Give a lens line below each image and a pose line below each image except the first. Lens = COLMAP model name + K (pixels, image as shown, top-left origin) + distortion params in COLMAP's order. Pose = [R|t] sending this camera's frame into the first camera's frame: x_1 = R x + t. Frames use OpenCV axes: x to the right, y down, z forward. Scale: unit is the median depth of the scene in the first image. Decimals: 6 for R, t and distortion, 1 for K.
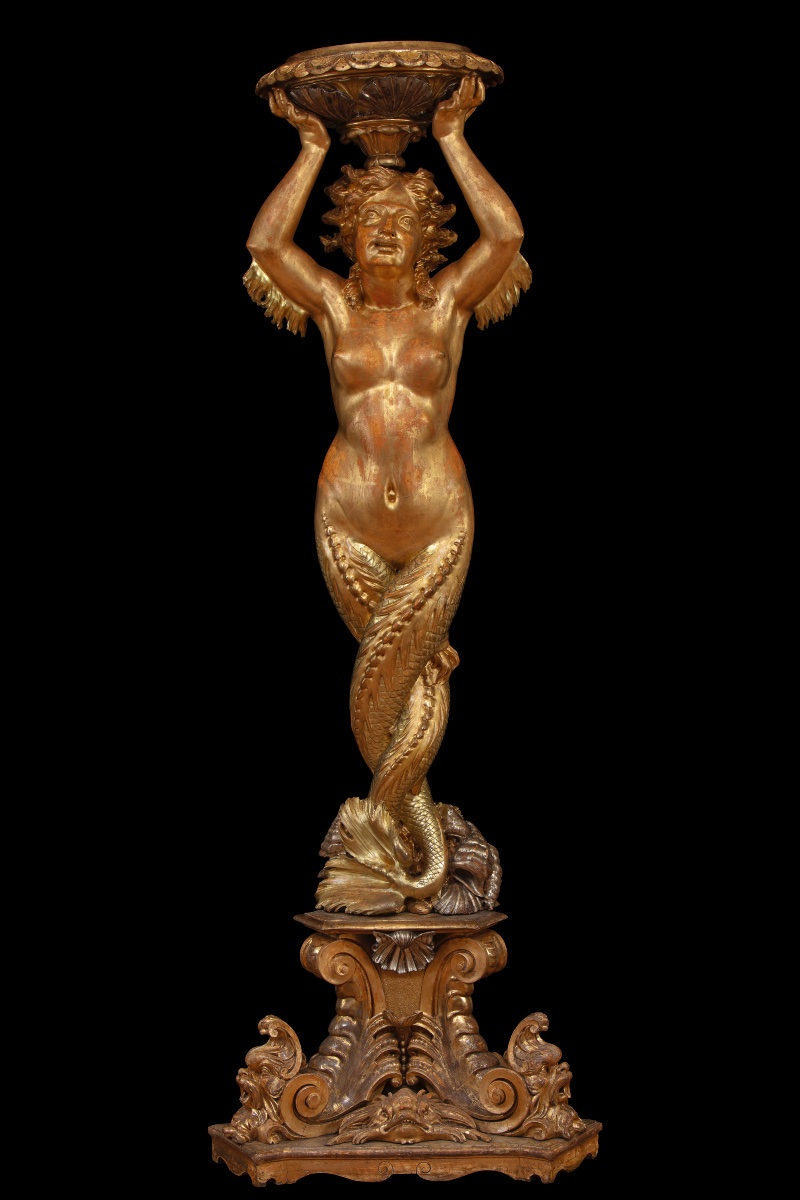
lens RADIAL K [[2614.9, 0, 400.0], [0, 2614.9, 600.0], [0, 0, 1]] dist [-0.294434, 0.840977]
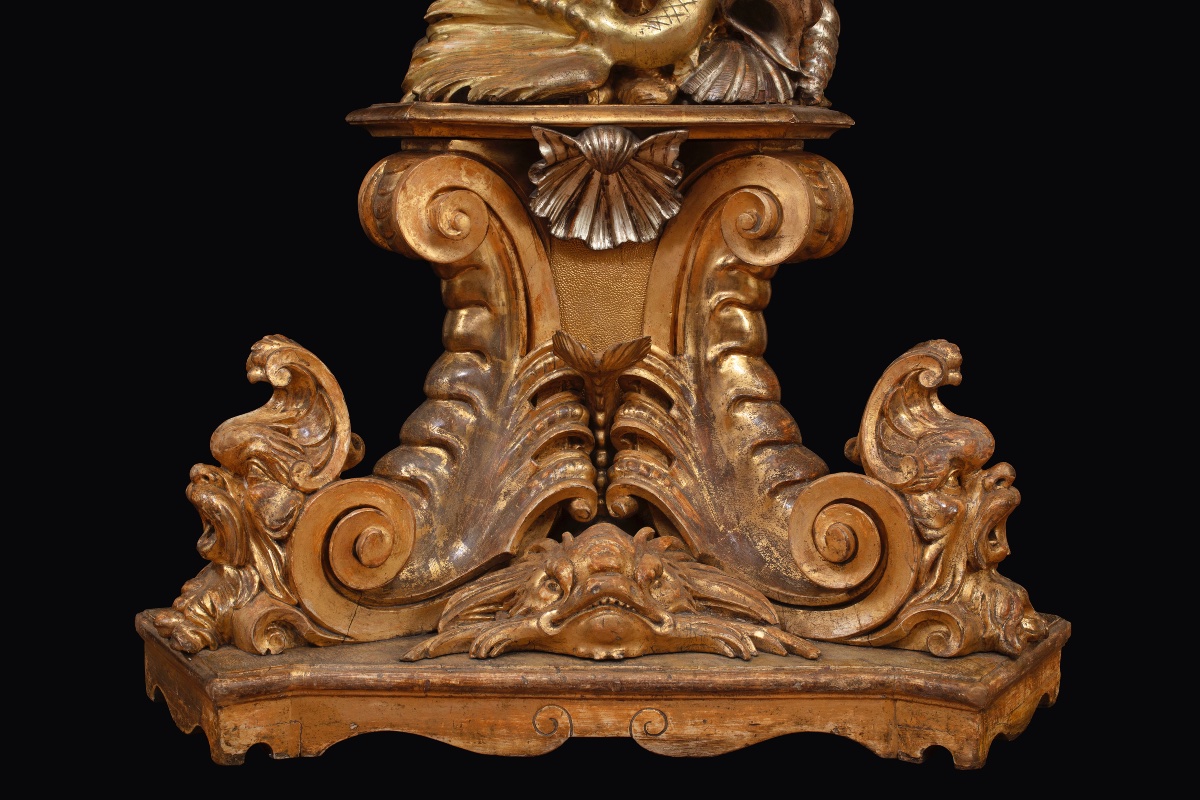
lens RADIAL K [[1790.8, 0, 600.0], [0, 1790.8, 400.0], [0, 0, 1]] dist [-0.032935, 0.064550]
pose [[0.999776, 0.018822, 0.009703, -0.001824], [-0.019277, 0.998609, 0.049083, 0.155556], [-0.008766, -0.049259, 0.998748, 0.720640]]
